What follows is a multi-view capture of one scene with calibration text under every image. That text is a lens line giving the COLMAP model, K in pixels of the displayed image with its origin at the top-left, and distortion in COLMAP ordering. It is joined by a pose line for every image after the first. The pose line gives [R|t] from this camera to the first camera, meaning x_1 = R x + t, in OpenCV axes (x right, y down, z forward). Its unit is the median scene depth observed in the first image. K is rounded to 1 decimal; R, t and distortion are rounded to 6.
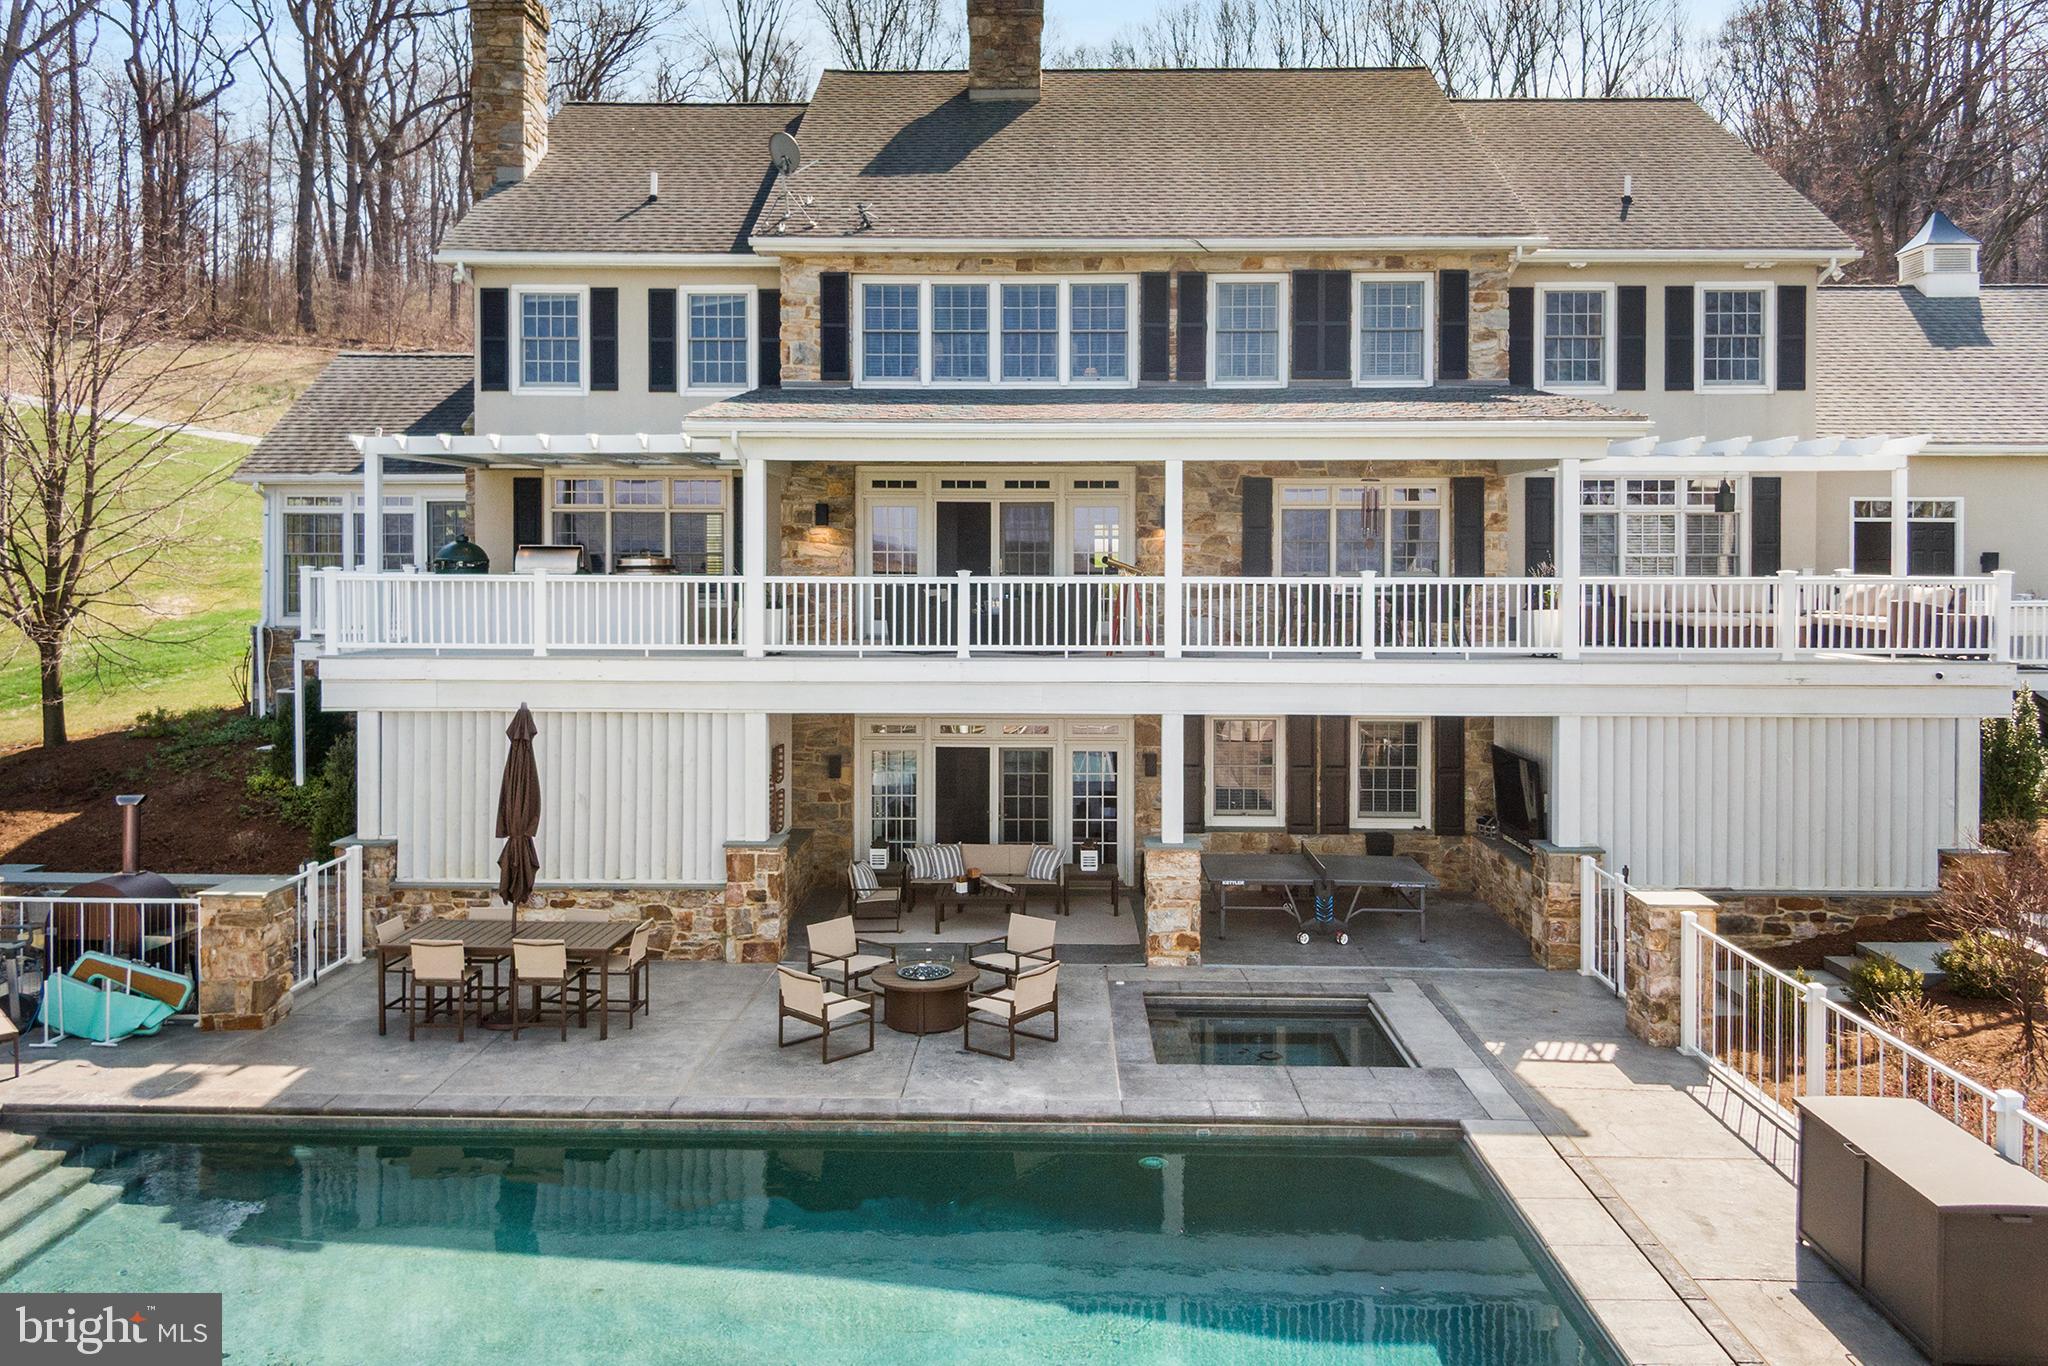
lens RADIAL K [[1530.0, 0, 1030.9], [0, 1530.0, 583.7], [0, 0, 1]] dist [0.027709, -0.055220]
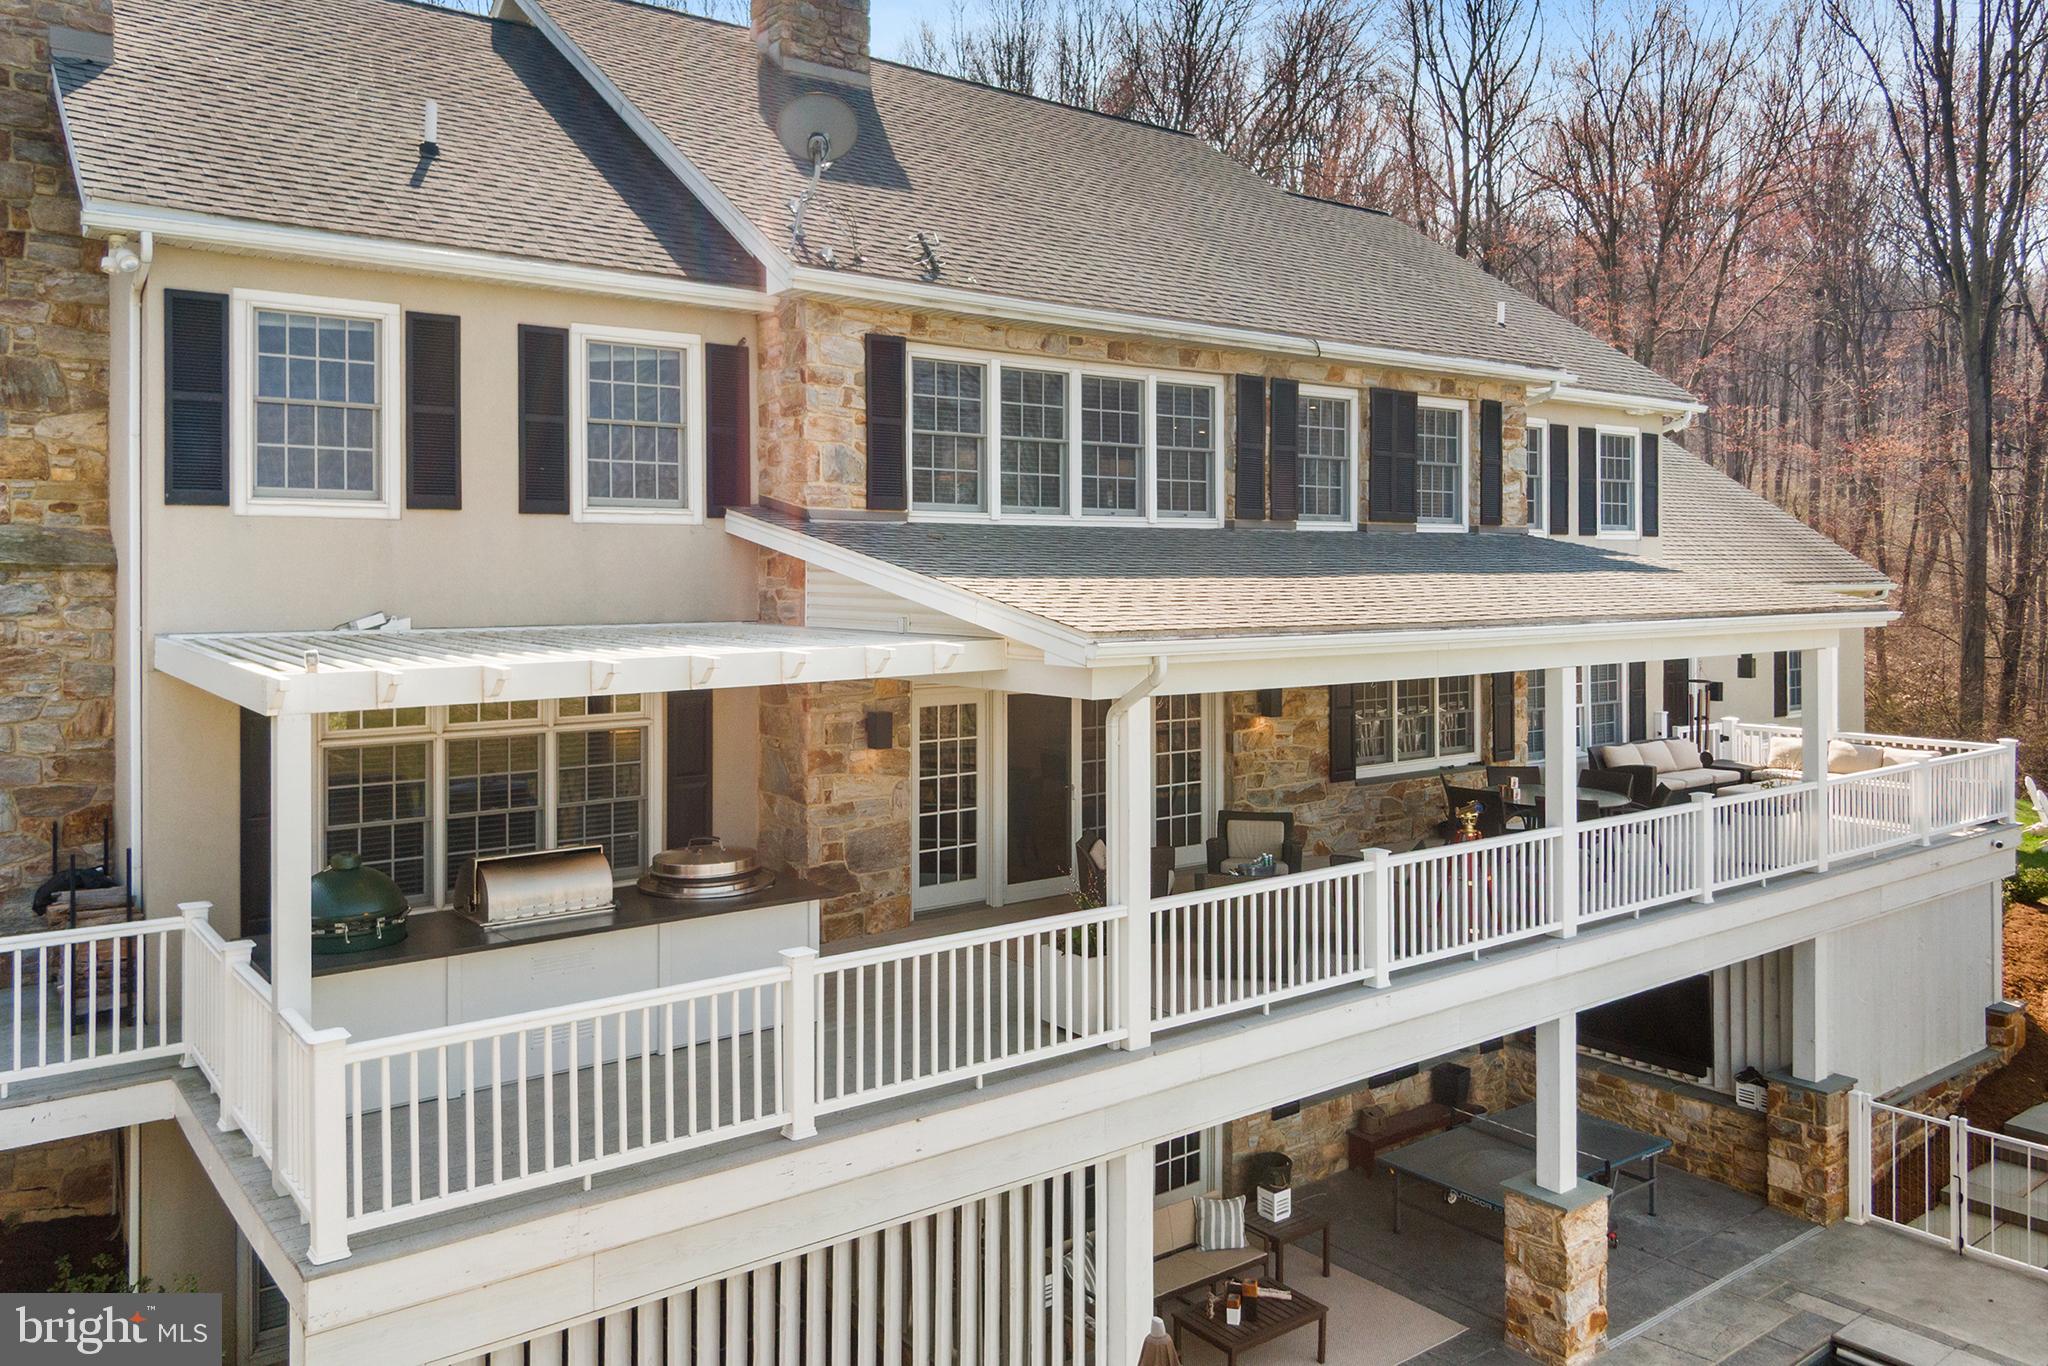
lens RADIAL K [[1522.6, 0, 1059.5], [0, 1522.6, 578.2], [0, 0, 1]] dist [0.035790, -0.055031]
pose [[0.777372, -0.005915, 0.629013, -0.480775], [0.012372, 0.999906, -0.005888, -0.105603], [-0.628919, 0.012359, 0.777372, 0.501991]]
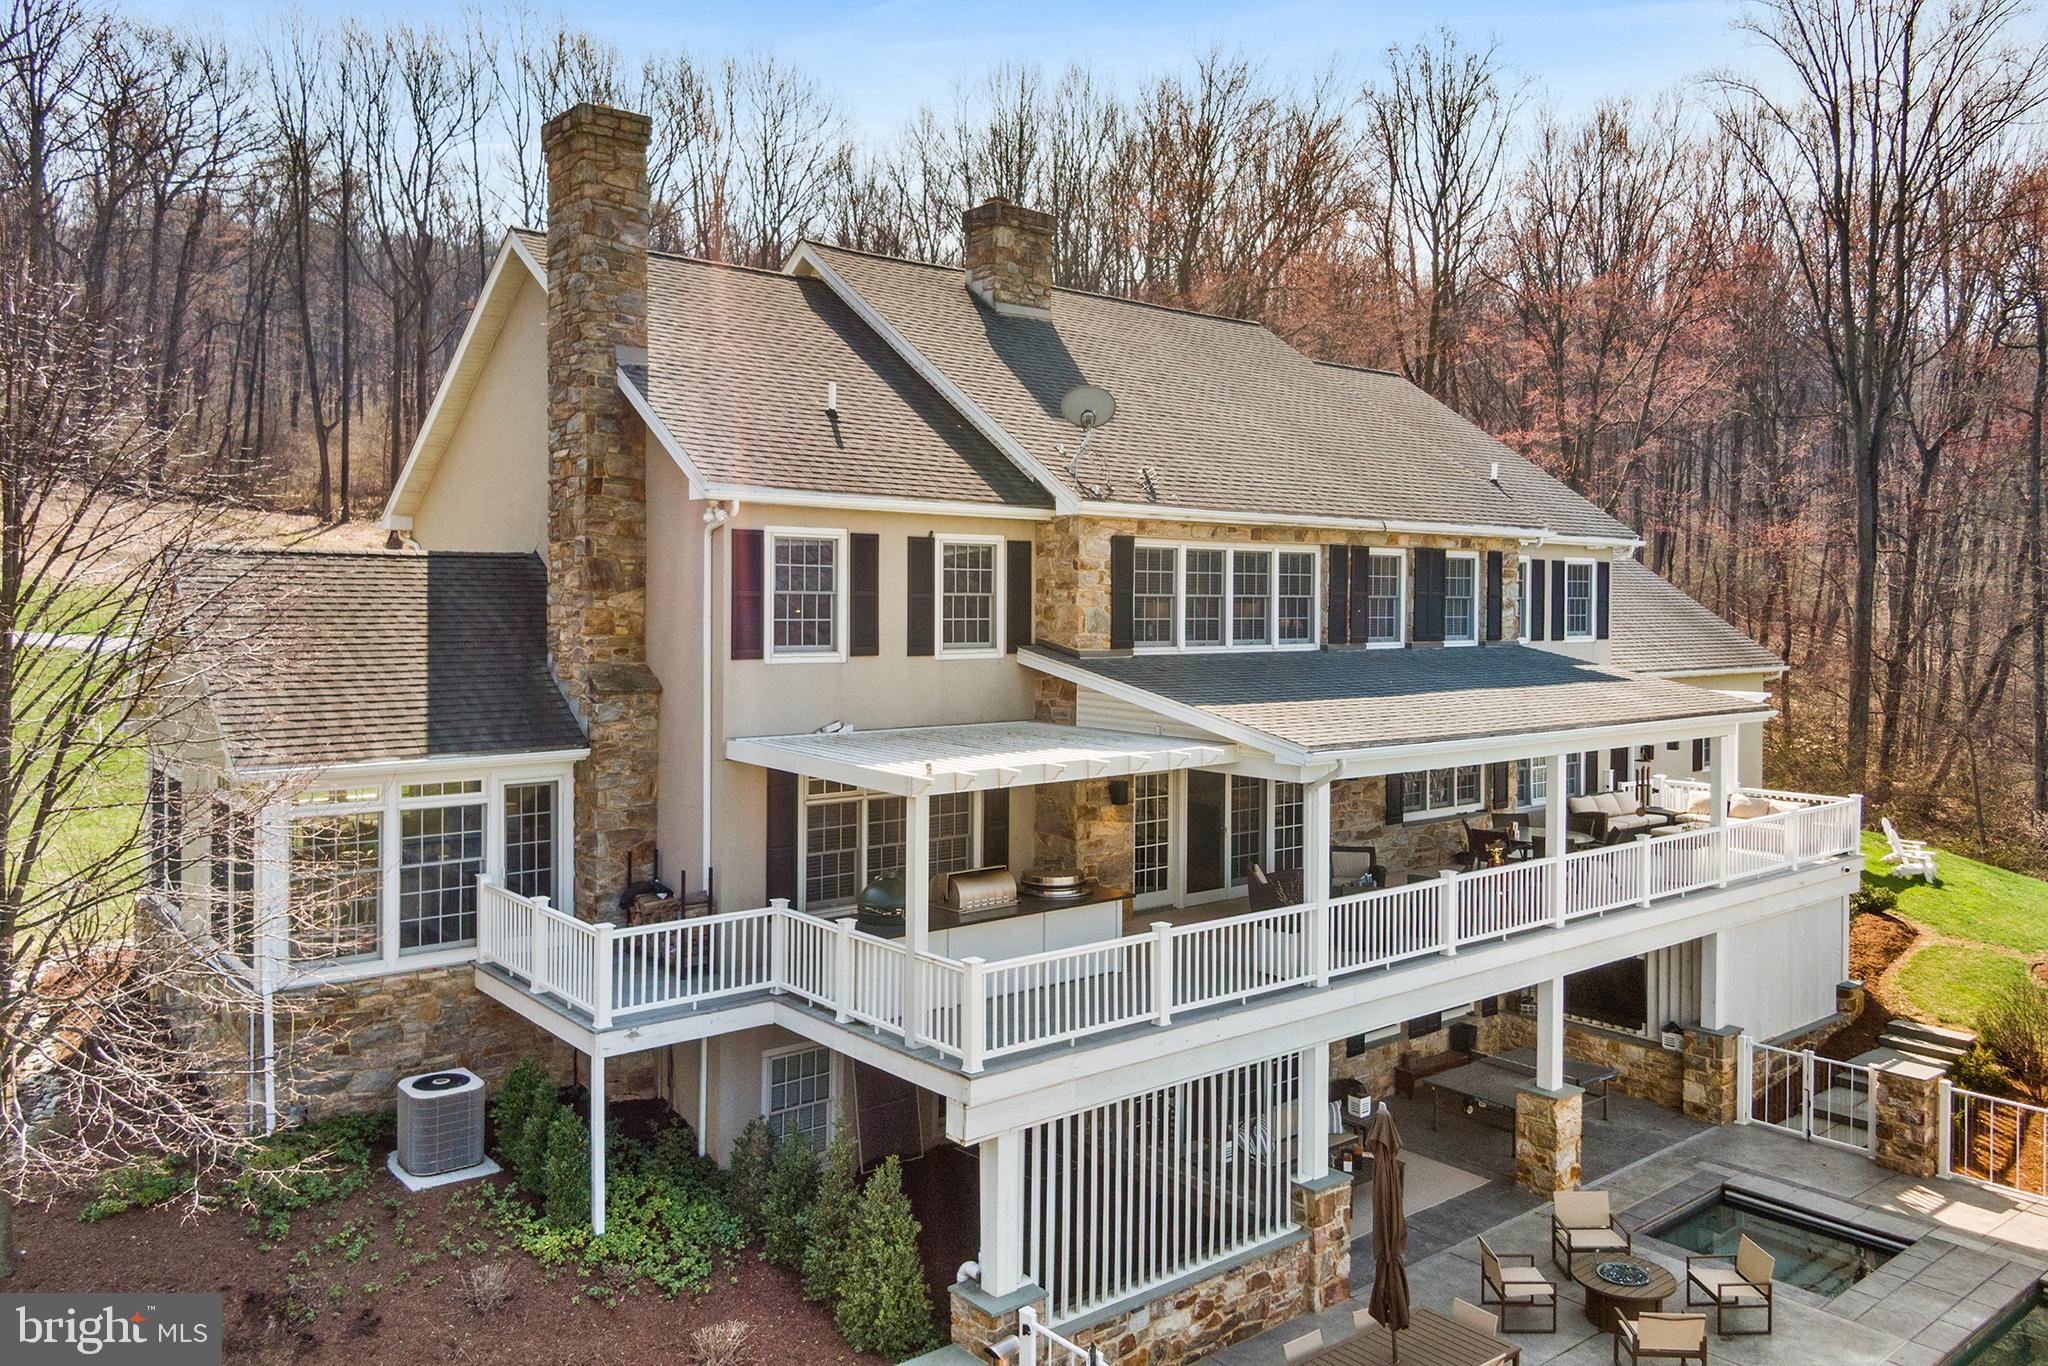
lens RADIAL K [[1493.3, 0, 1058.4], [0, 1493.3, 624.9], [0, 0, 1]] dist [0.050258, -0.097323]
pose [[0.754692, -0.006460, 0.656047, -0.798950], [0.003698, 0.999978, 0.005593, -0.160314], [-0.656068, -0.001795, 0.754699, 0.344118]]
